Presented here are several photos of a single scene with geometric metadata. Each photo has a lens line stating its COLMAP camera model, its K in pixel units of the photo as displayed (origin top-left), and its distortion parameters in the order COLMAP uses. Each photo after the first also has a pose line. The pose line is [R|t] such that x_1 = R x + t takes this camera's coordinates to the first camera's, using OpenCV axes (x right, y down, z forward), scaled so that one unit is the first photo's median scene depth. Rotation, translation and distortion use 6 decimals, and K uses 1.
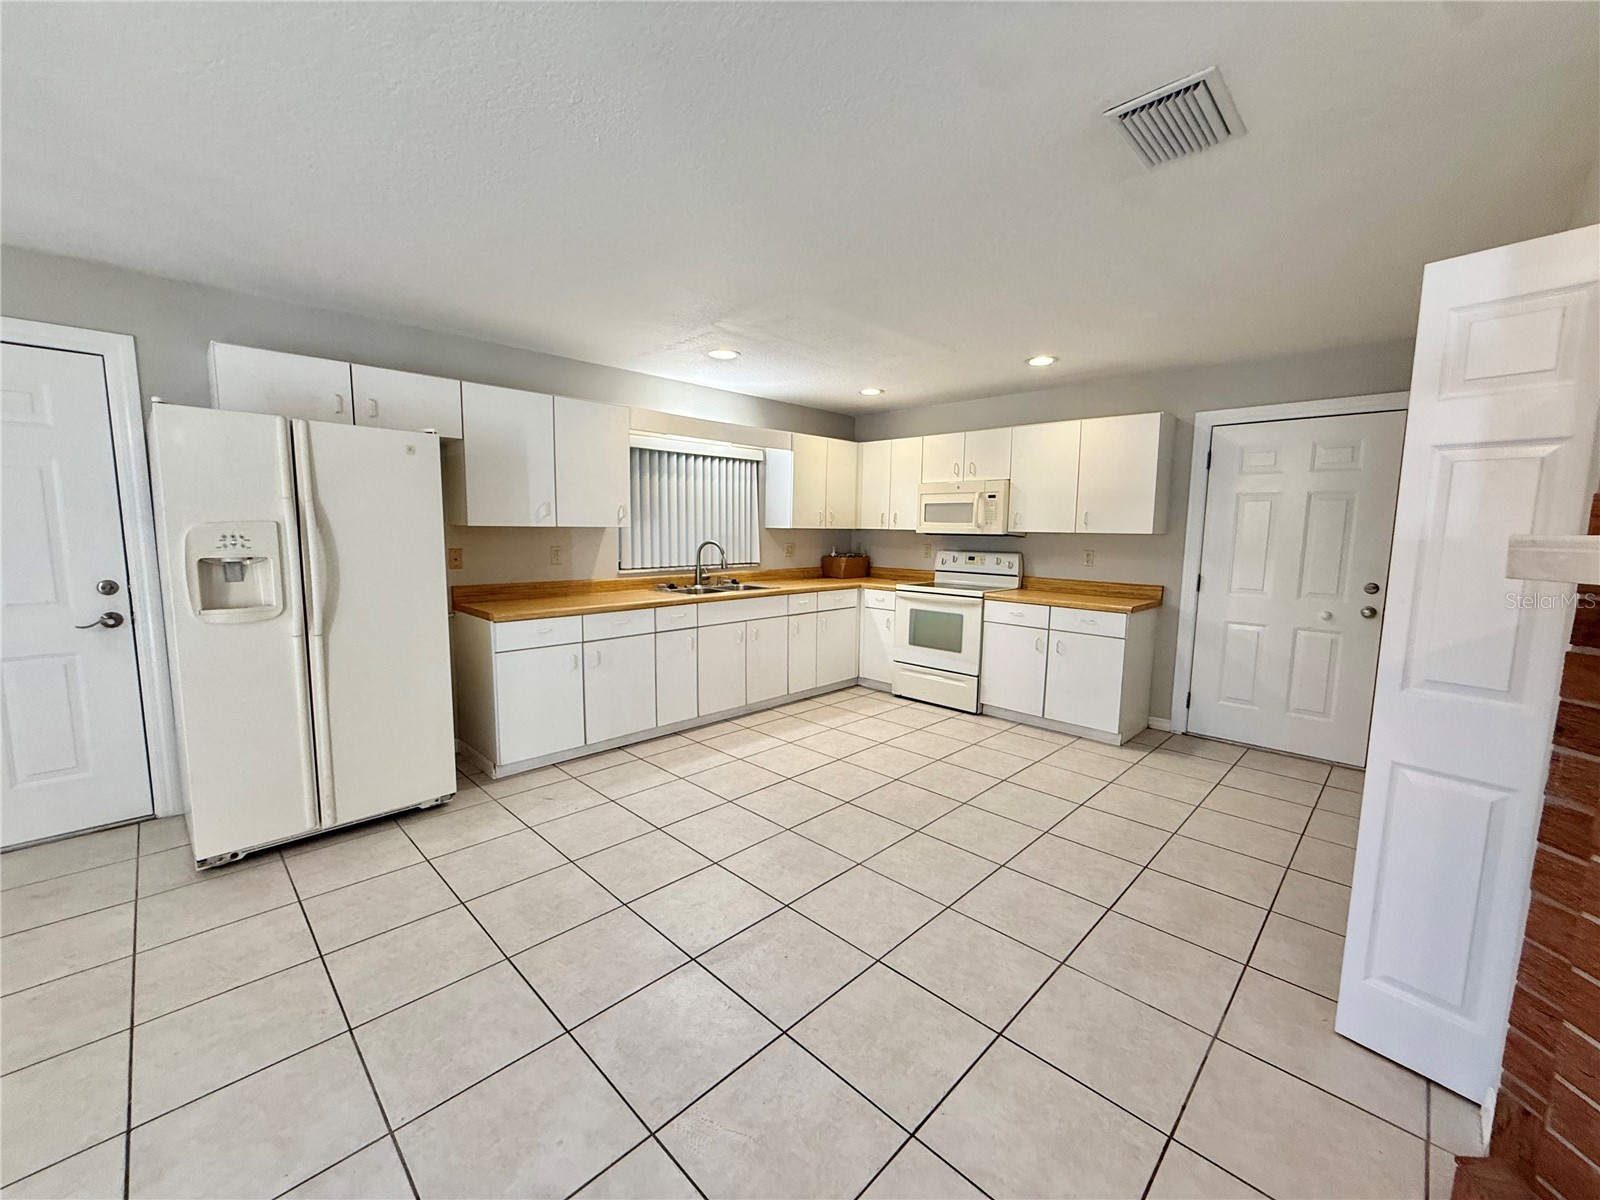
lens RADIAL K [[638.3, 0, 800.7], [0, 638.3, 600.7], [0, 0, 1]] dist [0.000528, 0.000133]
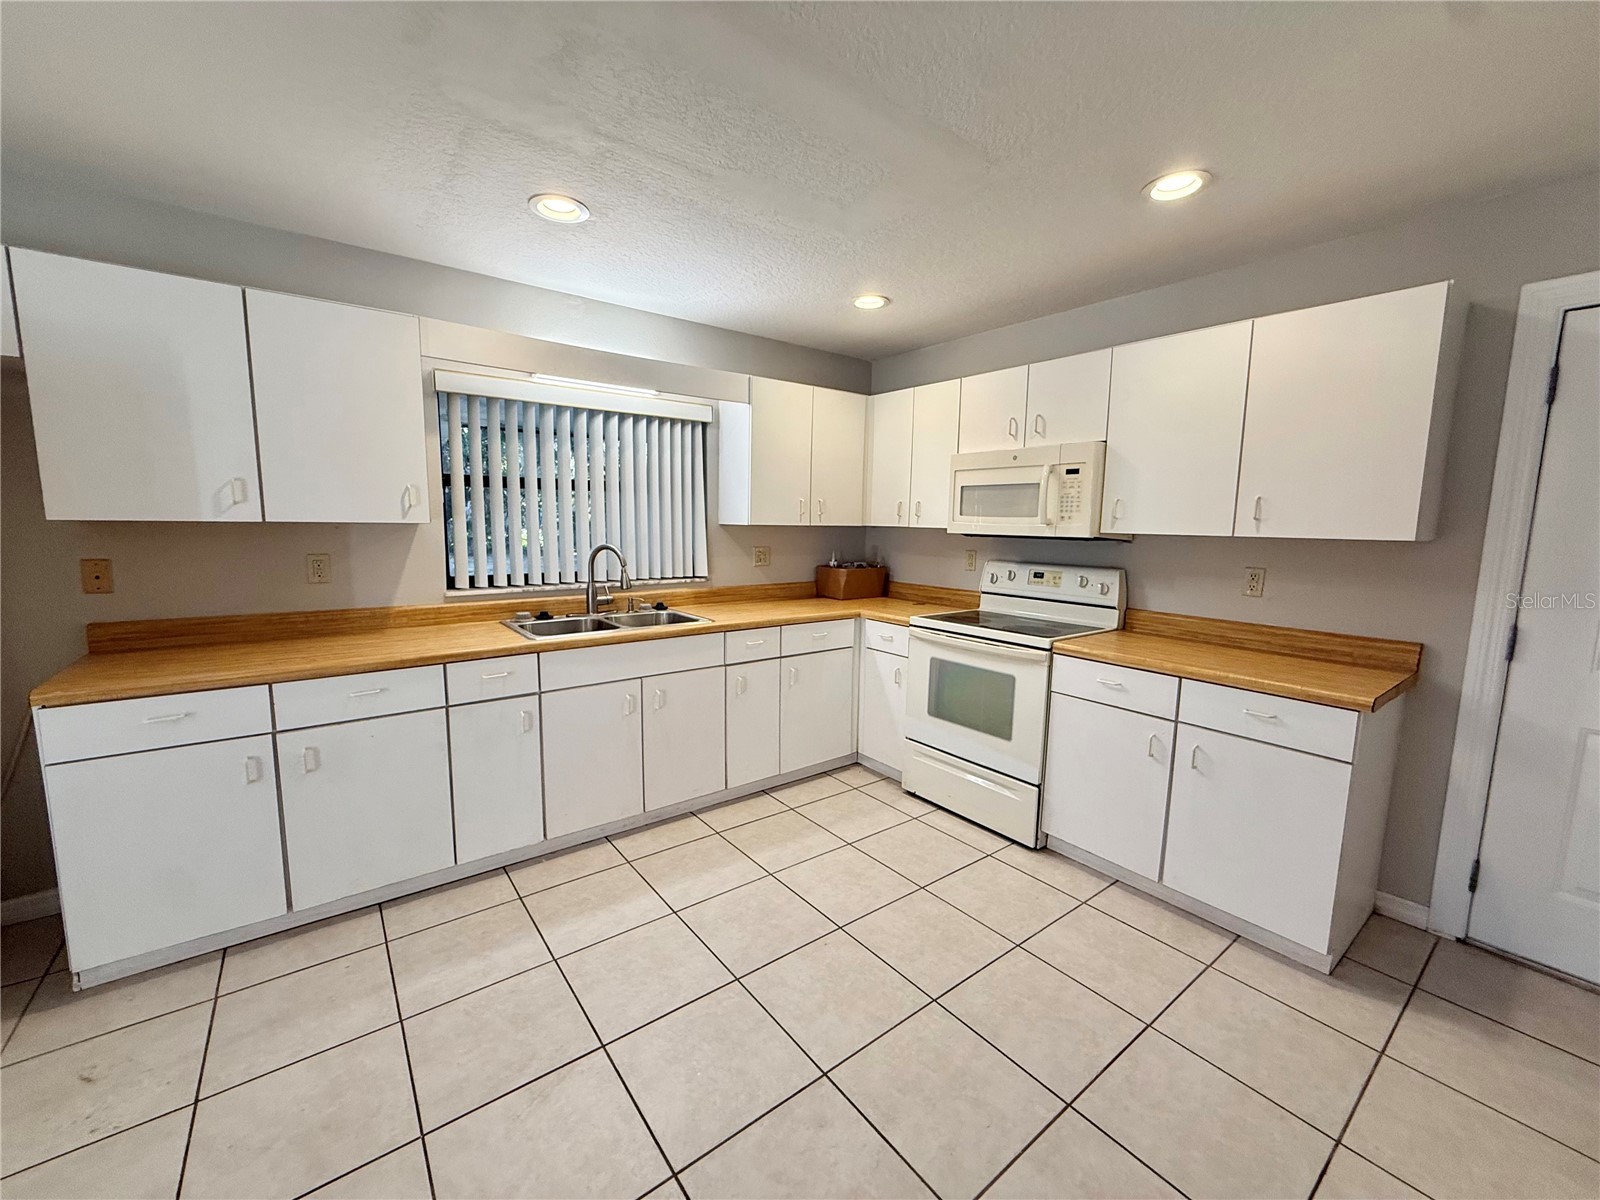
lens RADIAL K [[638.3, 0, 797.7], [0, 638.3, 600.2], [0, 0, 1]] dist [0.000528, 0.000133]
pose [[0.990113, 0.020333, -0.138794, 0.140220], [-0.019355, 0.999777, 0.008394, -0.048867], [0.138934, -0.005624, 0.990286, 0.406124]]
